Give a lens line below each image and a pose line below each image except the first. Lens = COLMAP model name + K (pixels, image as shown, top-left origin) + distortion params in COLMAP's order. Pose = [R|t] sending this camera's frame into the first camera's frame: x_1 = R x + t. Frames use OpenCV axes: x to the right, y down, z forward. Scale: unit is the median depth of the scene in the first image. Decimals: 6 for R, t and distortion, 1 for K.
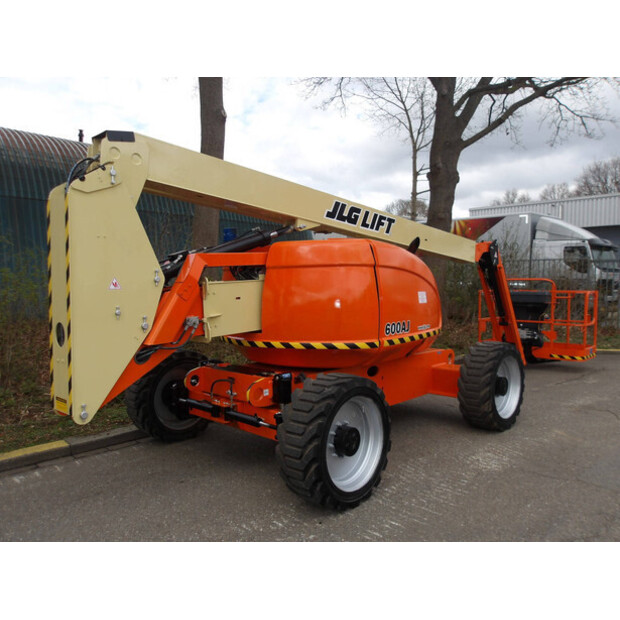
lens RADIAL K [[504.3, 0, 311.9], [0, 504.3, 309.7], [0, 0, 1]] dist [-0.003098, -0.005457]
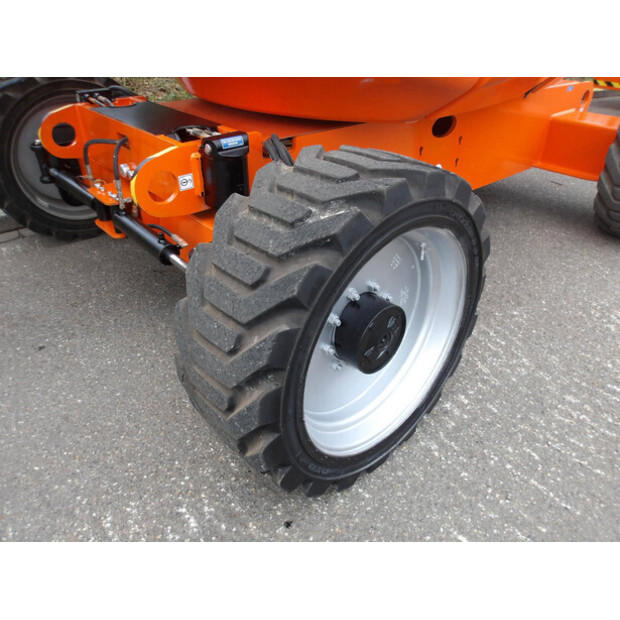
lens RADIAL K [[504.3, 0, 310.1], [0, 504.3, 305.1], [0, 0, 1]] dist [-0.003098, -0.005457]
pose [[0.996178, 0.063723, -0.059736, 0.034257], [-0.026189, 0.870363, 0.491714, 0.039745], [0.083325, -0.488270, 0.868705, 0.510073]]
